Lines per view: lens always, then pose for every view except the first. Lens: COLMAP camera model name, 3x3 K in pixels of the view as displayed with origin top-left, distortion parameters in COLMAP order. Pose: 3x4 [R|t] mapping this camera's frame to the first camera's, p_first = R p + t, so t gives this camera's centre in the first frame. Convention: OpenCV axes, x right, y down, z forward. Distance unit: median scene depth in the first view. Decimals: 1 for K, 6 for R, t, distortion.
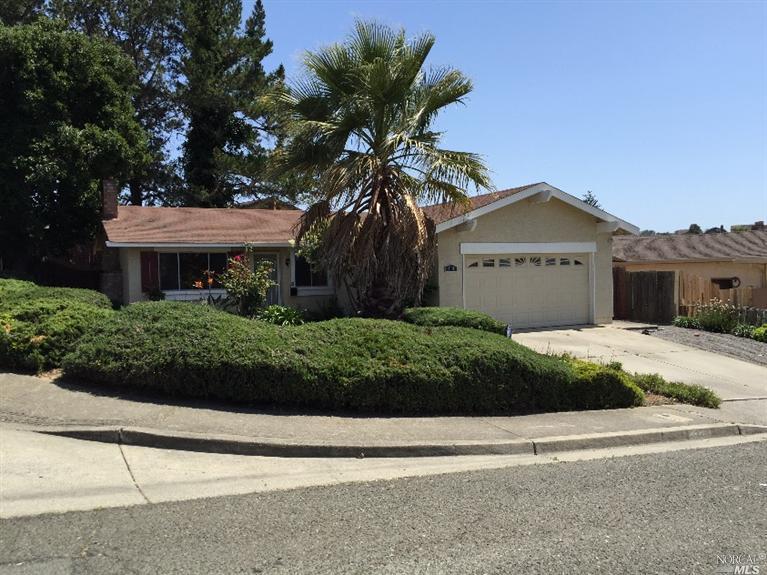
lens RADIAL K [[663.4, 0, 383.5], [0, 663.4, 287.5], [0, 0, 1]] dist [0.115791, -0.164471]
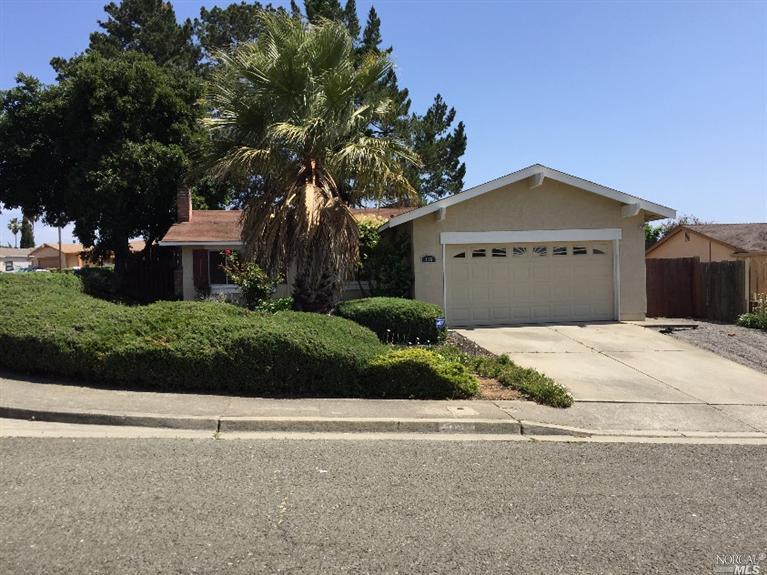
lens RADIAL K [[663.4, 0, 383.5], [0, 663.4, 287.5], [0, 0, 1]] dist [0.115791, -0.164471]
pose [[0.937135, -0.000766, -0.348966, 0.357098], [-0.001378, 0.999982, -0.005895, 0.017483], [0.348964, 0.006005, 0.937117, 0.065610]]
